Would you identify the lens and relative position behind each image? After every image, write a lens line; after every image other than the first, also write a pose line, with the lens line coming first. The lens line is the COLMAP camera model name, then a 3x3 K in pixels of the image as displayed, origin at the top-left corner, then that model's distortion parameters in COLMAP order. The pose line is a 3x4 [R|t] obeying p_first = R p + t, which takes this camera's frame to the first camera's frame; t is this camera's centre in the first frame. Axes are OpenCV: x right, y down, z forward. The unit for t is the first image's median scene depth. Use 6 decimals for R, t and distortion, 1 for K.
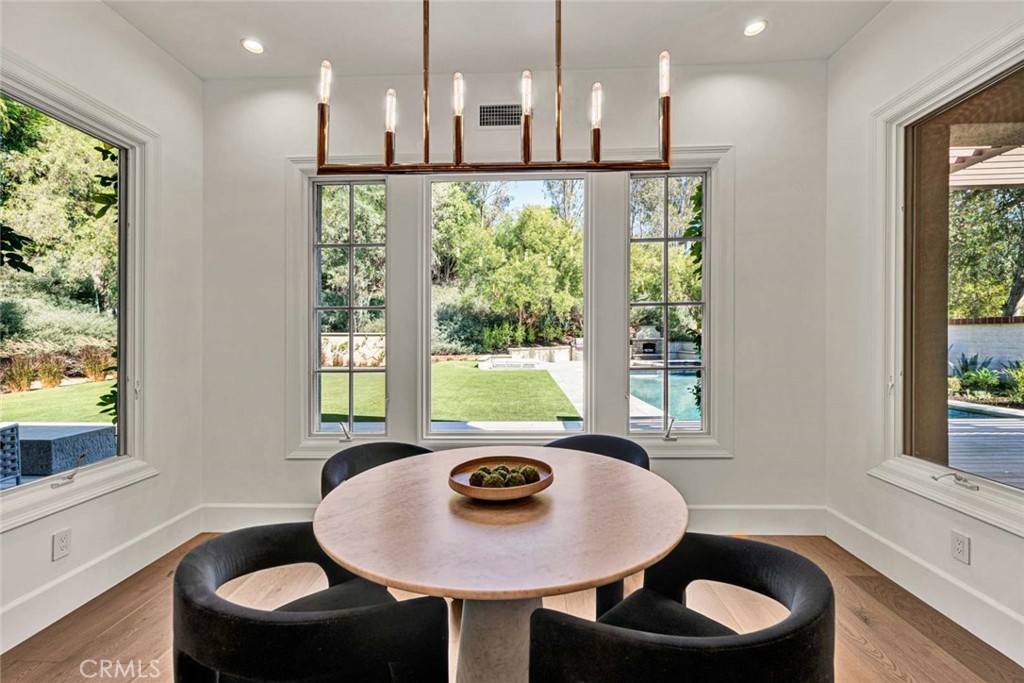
lens RADIAL K [[415.4, 0, 510.5], [0, 415.4, 337.4], [0, 0, 1]] dist [-0.005152, -0.000565]
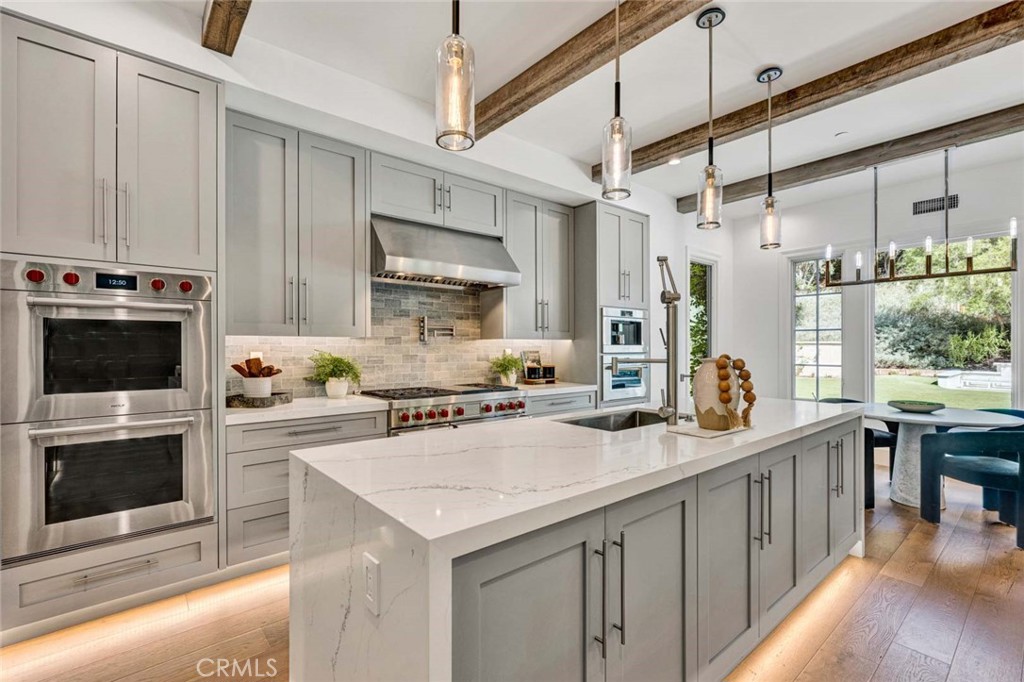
lens RADIAL K [[460.3, 0, 504.6], [0, 460.3, 343.1], [0, 0, 1]] dist [-0.002047, -0.001670]
pose [[0.661384, 0.002679, -0.750043, 0.030057], [-0.007433, 0.999968, -0.002983, 0.000073], [0.750010, 0.007548, 0.661383, -0.190905]]
